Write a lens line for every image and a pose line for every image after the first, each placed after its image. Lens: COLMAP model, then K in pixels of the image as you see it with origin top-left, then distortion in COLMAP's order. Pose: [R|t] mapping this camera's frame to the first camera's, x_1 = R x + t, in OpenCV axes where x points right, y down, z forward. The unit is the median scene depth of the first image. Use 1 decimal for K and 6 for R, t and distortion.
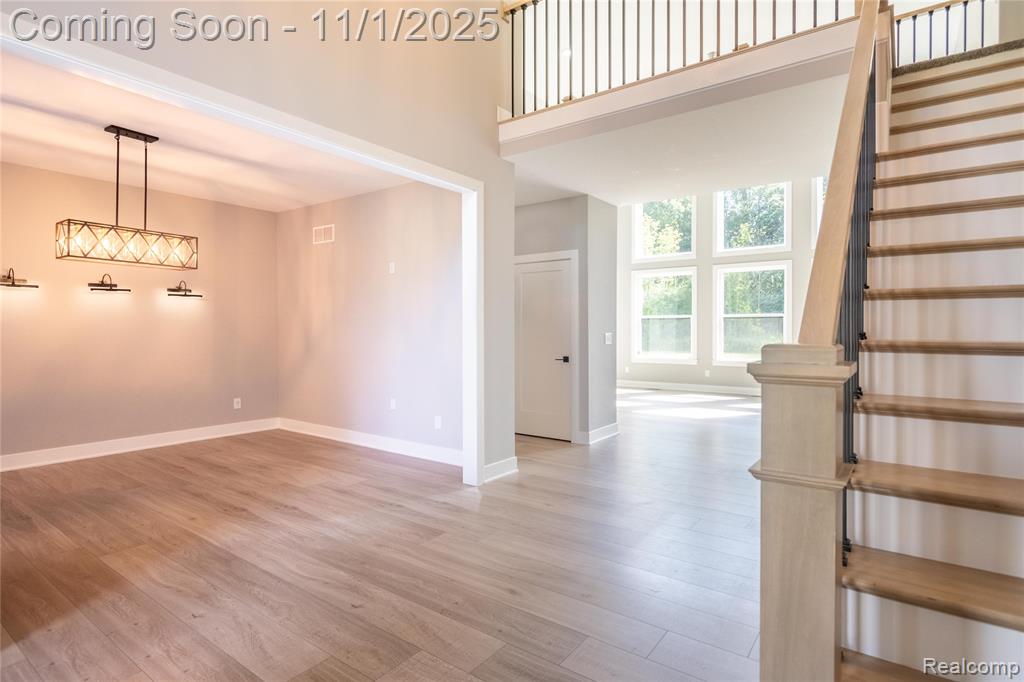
lens RADIAL K [[535.1, 0, 511.6], [0, 535.1, 334.3], [0, 0, 1]] dist [0.005971, -0.003532]
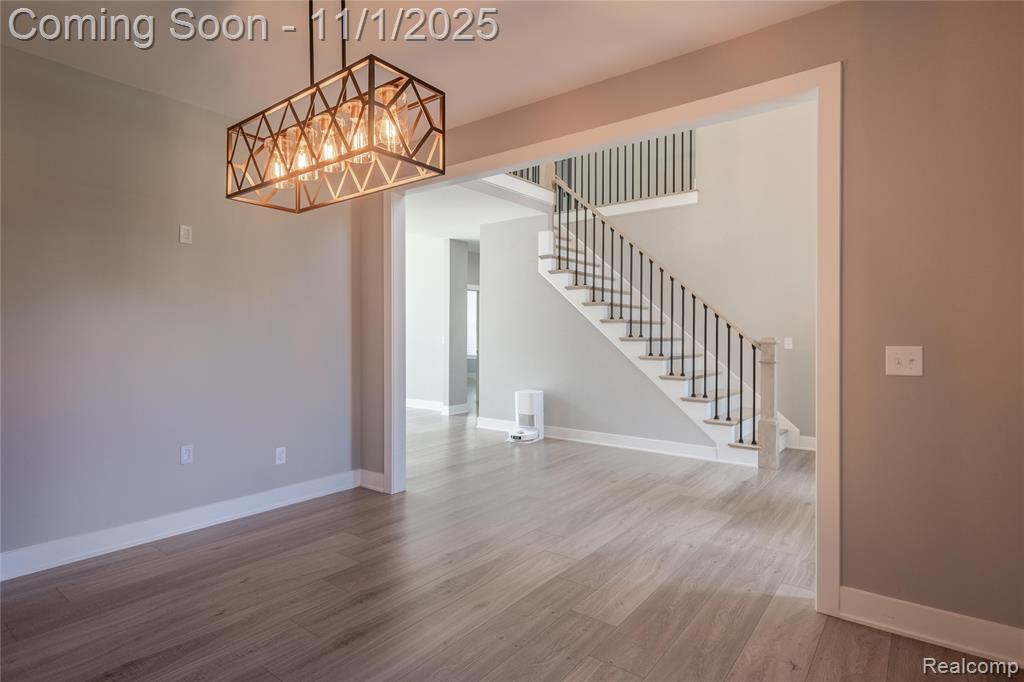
lens RADIAL K [[535.1, 0, 514.3], [0, 535.1, 338.6], [0, 0, 1]] dist [0.005971, -0.003532]
pose [[0.016110, -0.009500, 0.999825, -1.708147], [0.008267, 0.999922, 0.009368, -0.013224], [-0.999836, 0.008115, 0.016187, 1.248405]]
